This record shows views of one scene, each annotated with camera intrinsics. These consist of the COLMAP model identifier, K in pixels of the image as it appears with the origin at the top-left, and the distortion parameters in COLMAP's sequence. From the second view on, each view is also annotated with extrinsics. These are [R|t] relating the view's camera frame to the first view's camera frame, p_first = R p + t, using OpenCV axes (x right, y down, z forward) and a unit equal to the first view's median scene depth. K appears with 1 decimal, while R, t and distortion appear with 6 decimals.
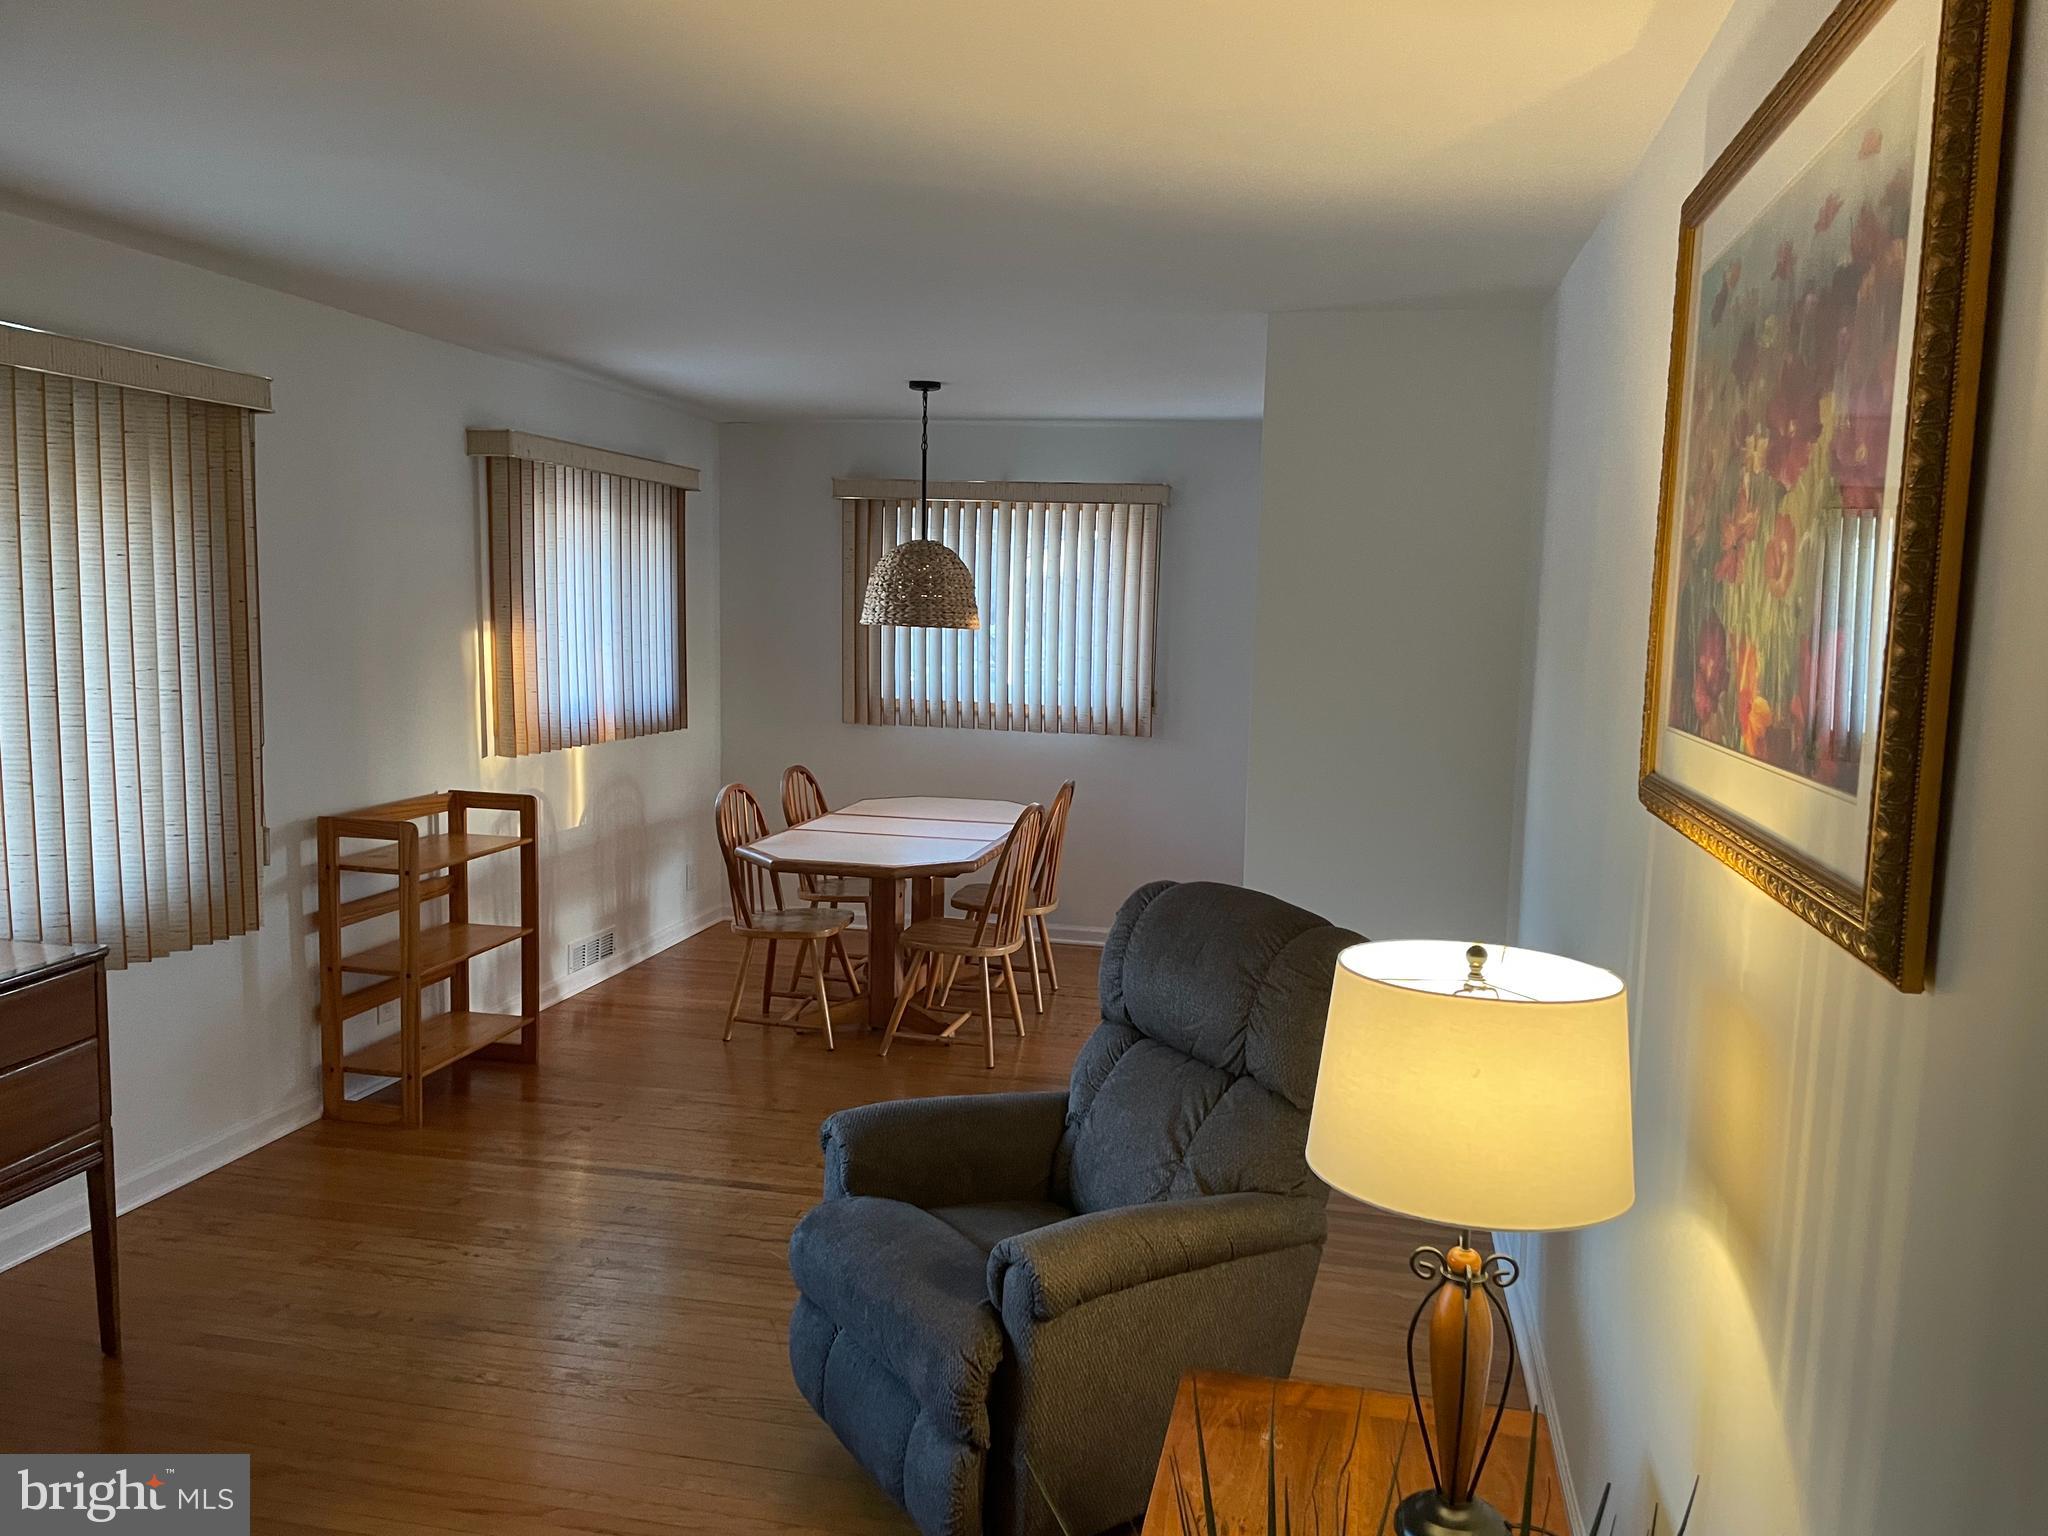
lens RADIAL K [[1555.8, 0, 1024.7], [0, 1555.8, 771.1], [0, 0, 1]] dist [0.002565, -0.006754]
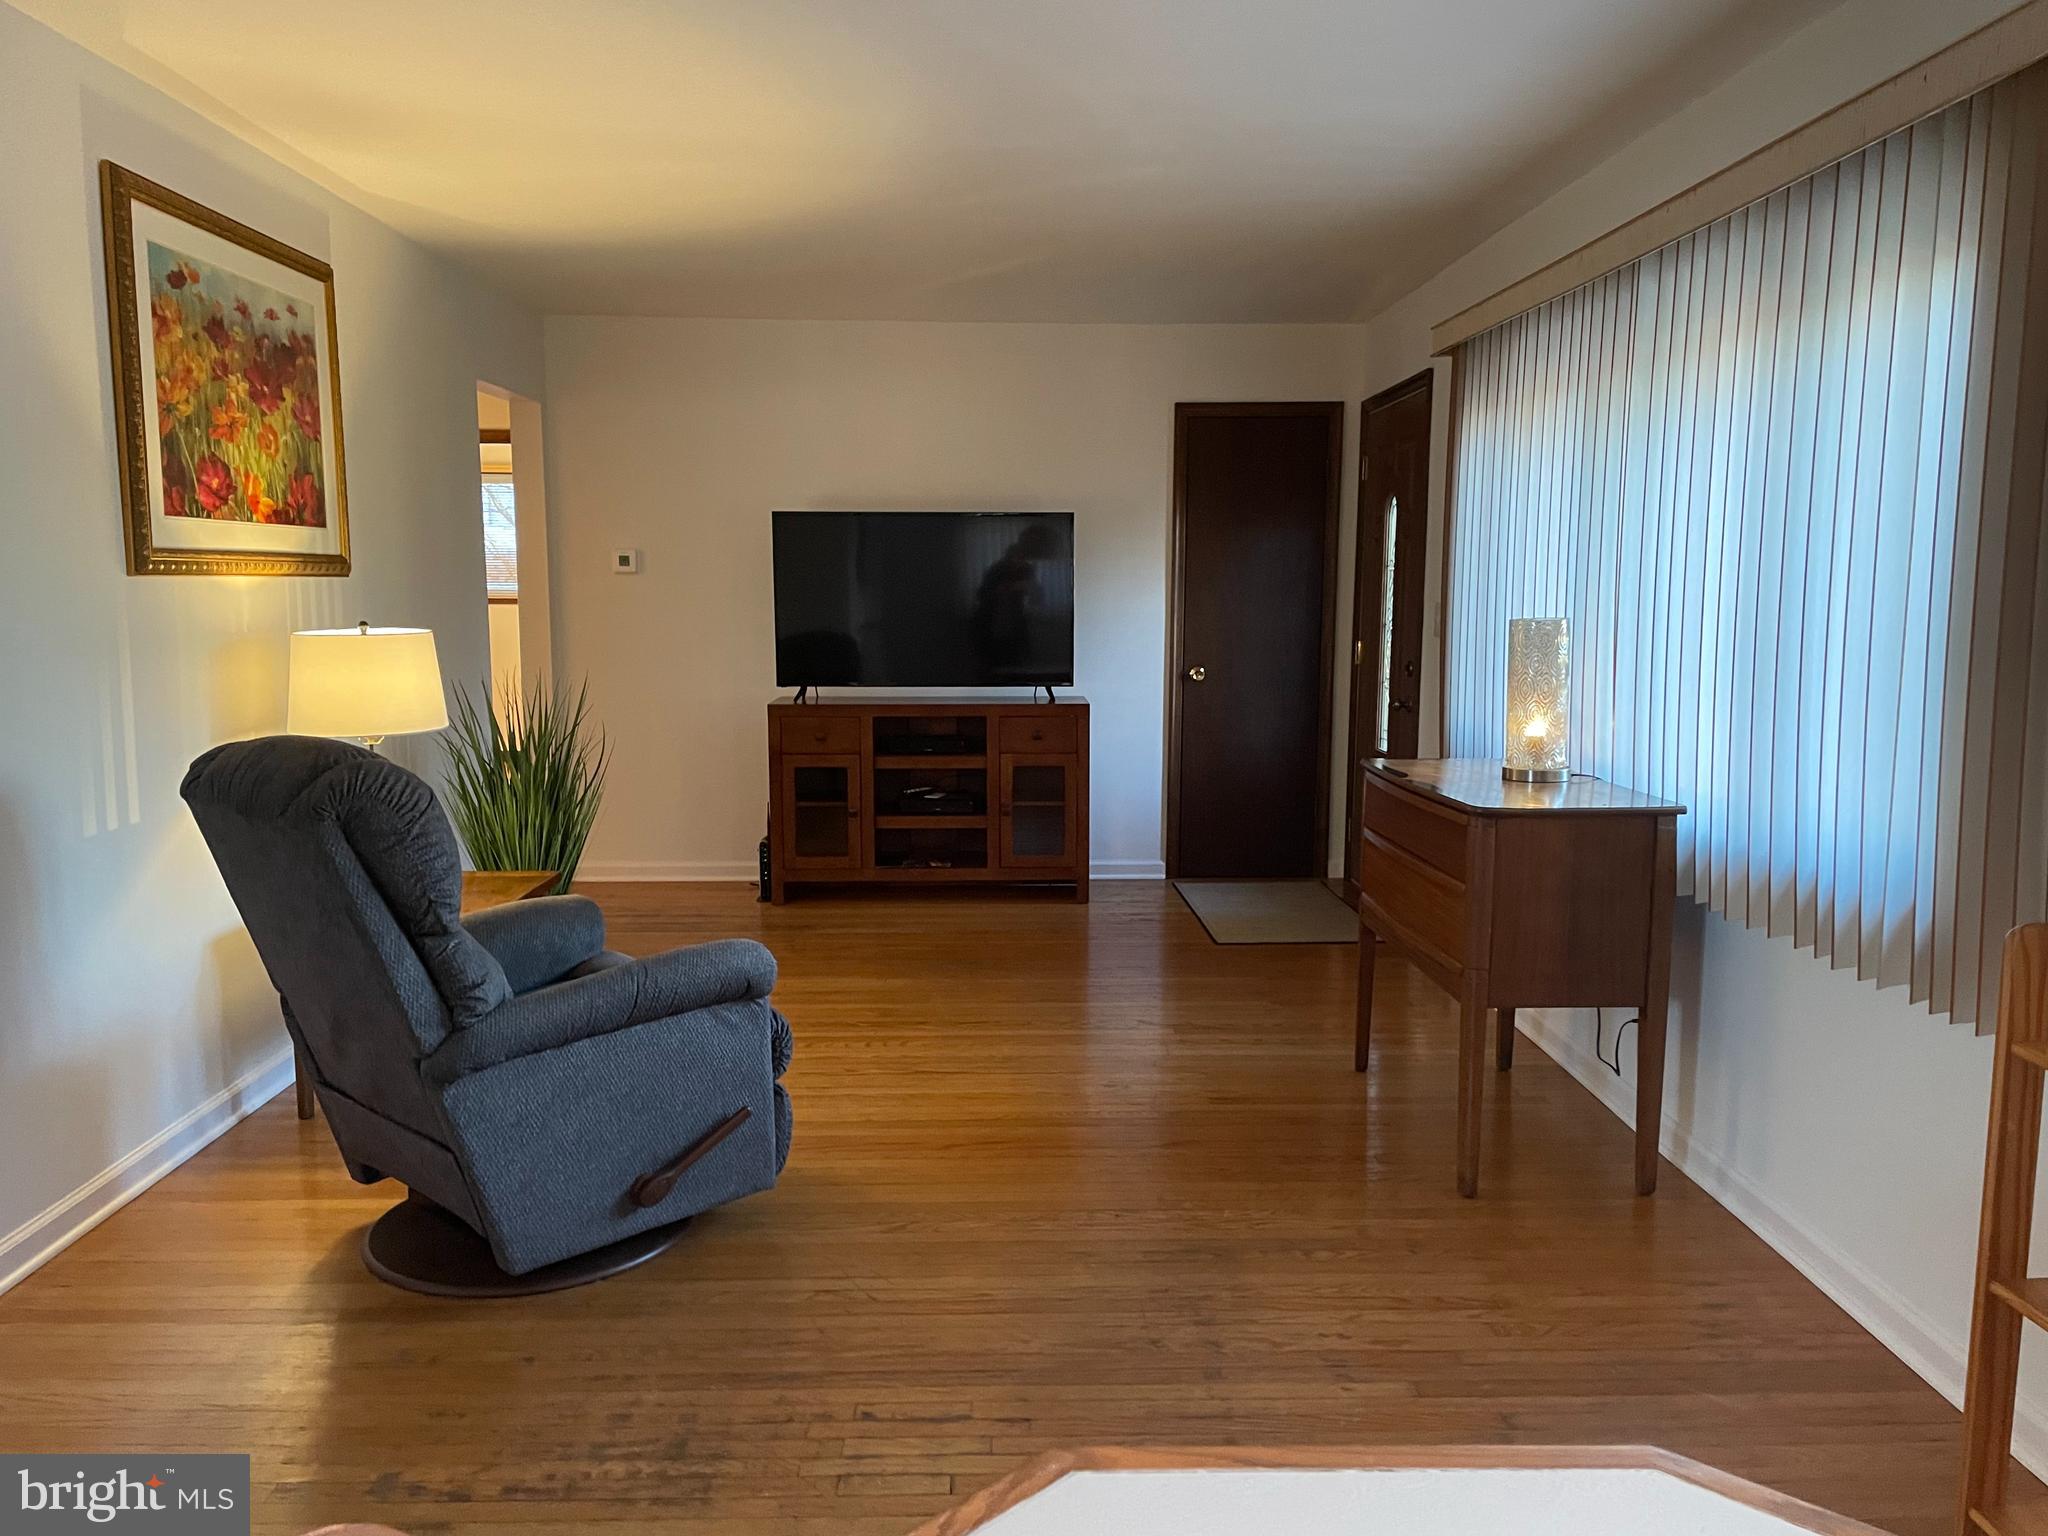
lens RADIAL K [[1555.8, 0, 1024.7], [0, 1555.8, 771.2], [0, 0, 1]] dist [0.002565, -0.006754]
pose [[-0.972311, 0.001200, -0.233689, -0.102505], [-0.052248, 0.973558, 0.222386, -0.226767], [0.227777, 0.228438, -0.946538, 3.553615]]
